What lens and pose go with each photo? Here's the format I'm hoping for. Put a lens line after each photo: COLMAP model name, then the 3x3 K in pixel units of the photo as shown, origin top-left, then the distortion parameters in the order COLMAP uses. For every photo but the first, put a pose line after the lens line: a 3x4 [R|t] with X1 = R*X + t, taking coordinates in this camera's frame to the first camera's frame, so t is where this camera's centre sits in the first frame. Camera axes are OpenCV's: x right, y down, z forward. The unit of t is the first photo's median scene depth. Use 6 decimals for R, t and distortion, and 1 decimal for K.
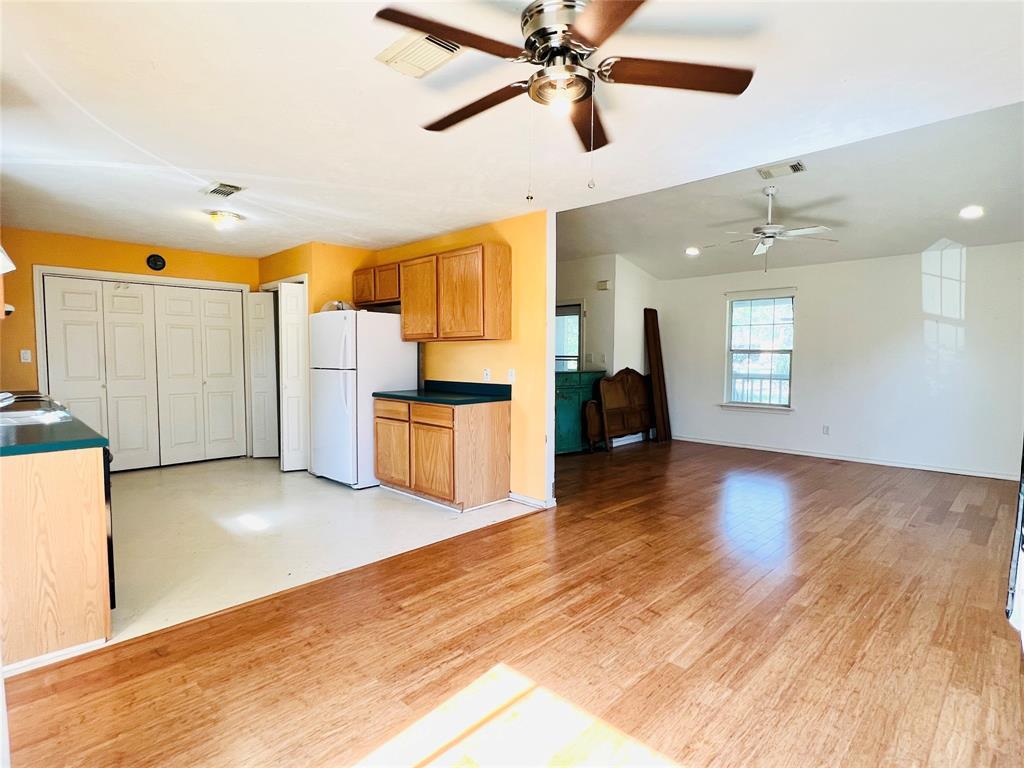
lens RADIAL K [[528.3, 0, 513.9], [0, 528.3, 388.2], [0, 0, 1]] dist [-0.002649, -0.000772]
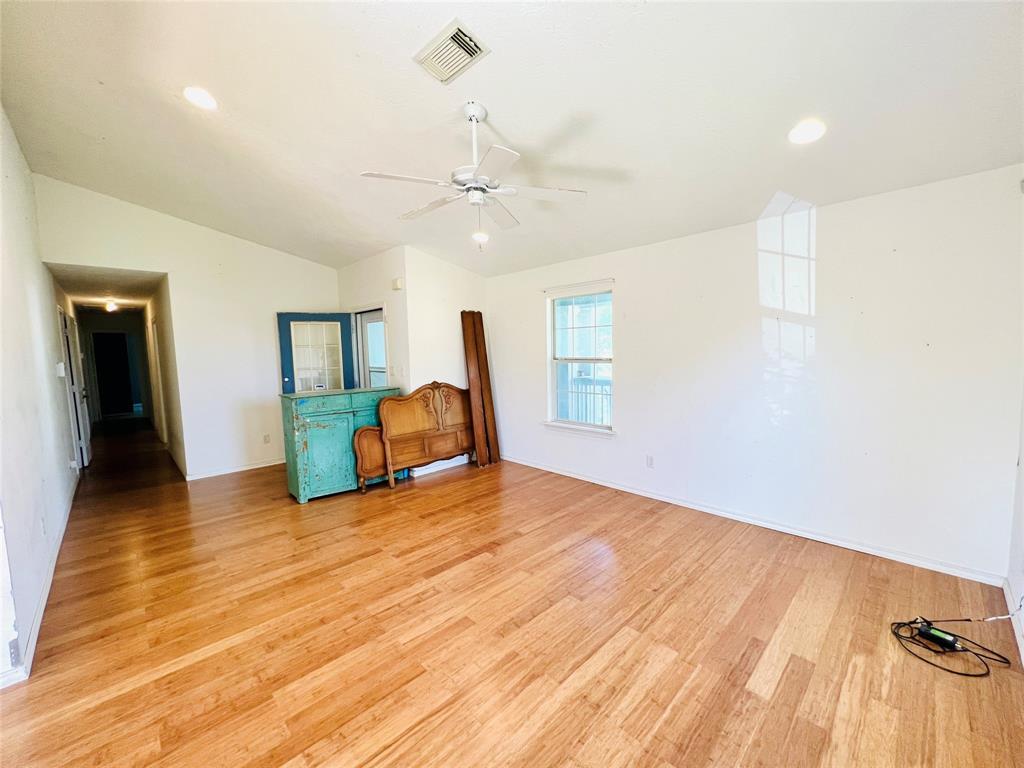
lens RADIAL K [[408.7, 0, 514.5], [0, 408.7, 383.9], [0, 0, 1]] dist [-0.003206, -0.000135]
pose [[0.999601, -0.023908, -0.015066, 0.518016], [0.024244, 0.999451, 0.022566, -0.069581], [0.014518, -0.022922, 0.999632, 0.510855]]
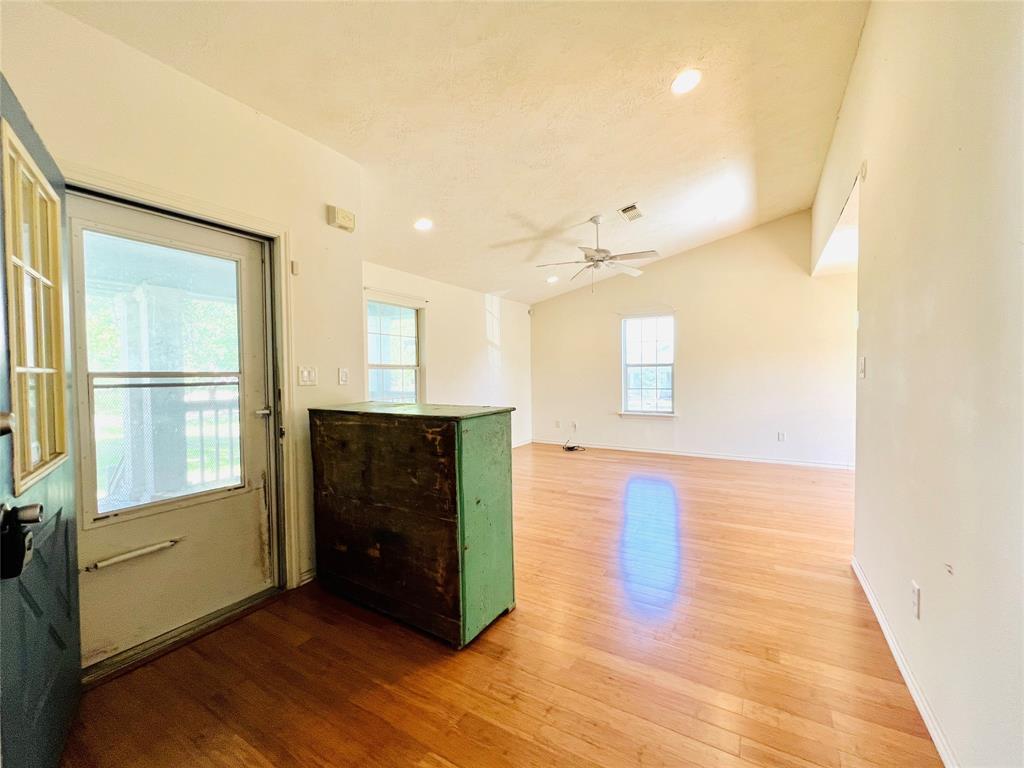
lens RADIAL K [[426.8, 0, 512.0], [0, 426.8, 384.0], [0, 0, 1]] dist [-0.000642, -0.000026]
pose [[-0.236471, -0.026709, 0.971271, -0.335148], [0.071892, 0.996401, 0.044903, -0.082625], [-0.968975, 0.080445, -0.233700, 1.371810]]
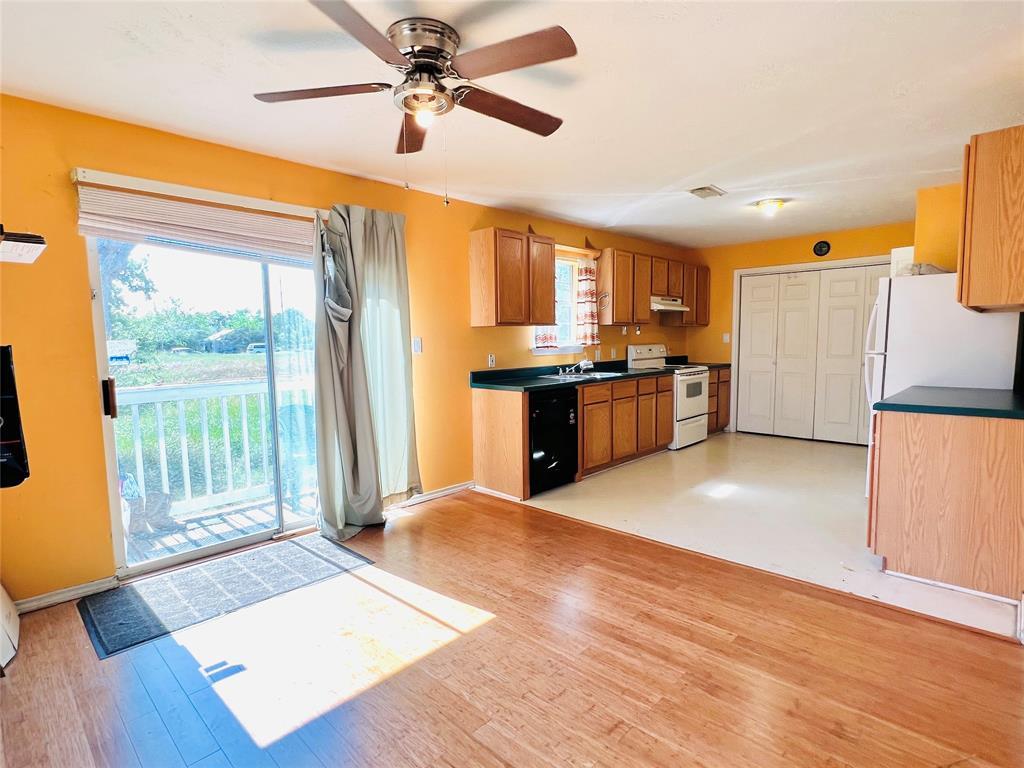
lens RADIAL K [[528.3, 0, 513.9], [0, 528.3, 388.2], [0, 0, 1]] dist [-0.002649, -0.000772]
pose [[0.010356, 0.089917, -0.995895, 0.444798], [-0.048373, 0.994828, 0.089317, -0.026589], [0.998776, 0.047249, 0.014652, 0.424537]]
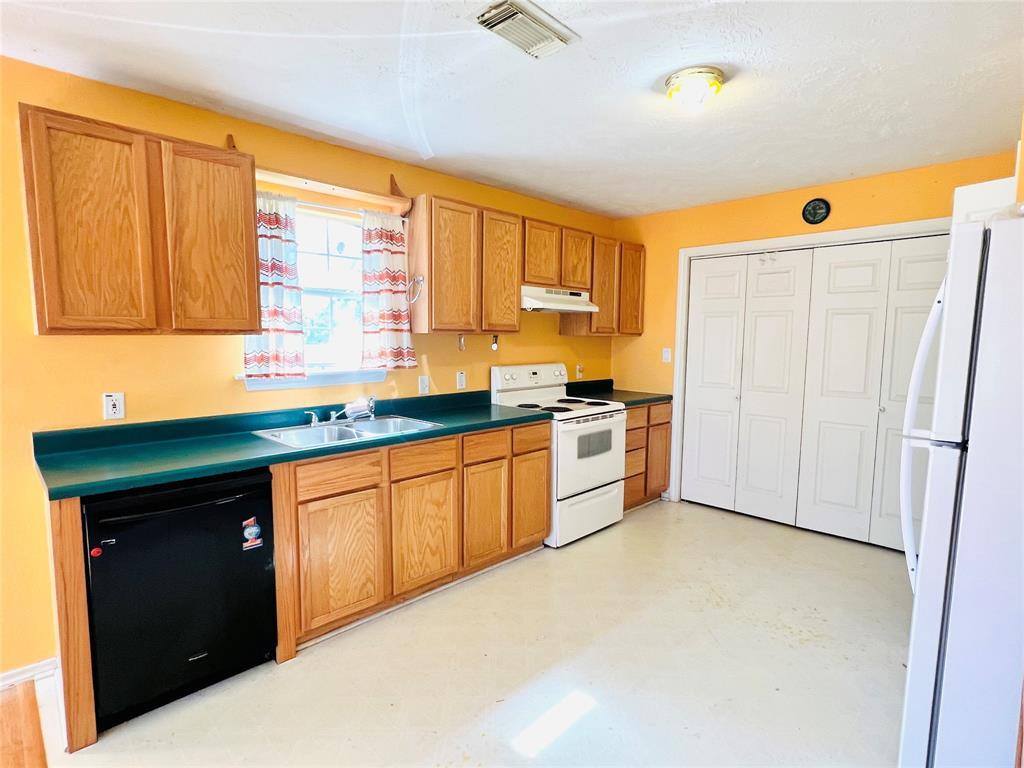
lens RADIAL K [[528.3, 0, 513.9], [0, 528.3, 388.2], [0, 0, 1]] dist [-0.002649, -0.000772]
pose [[-0.002629, 0.093298, -0.995635, -0.033033], [-0.069914, 0.993185, 0.093253, -0.069506], [0.997550, 0.069854, 0.003912, 0.729375]]
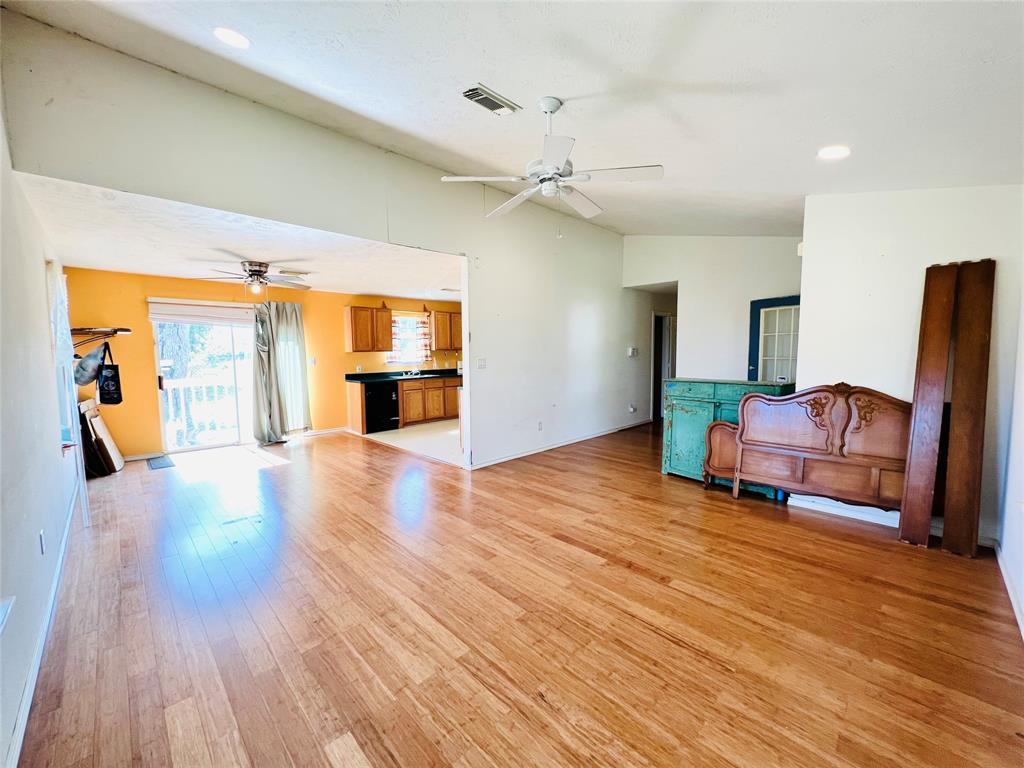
lens RADIAL K [[408.7, 0, 514.5], [0, 408.7, 383.9], [0, 0, 1]] dist [-0.003206, -0.000135]
pose [[-0.007216, 0.077477, -0.996968, 0.968069], [-0.053725, 0.995524, 0.077754, -0.079077], [0.998530, 0.054123, -0.003021, 0.952233]]
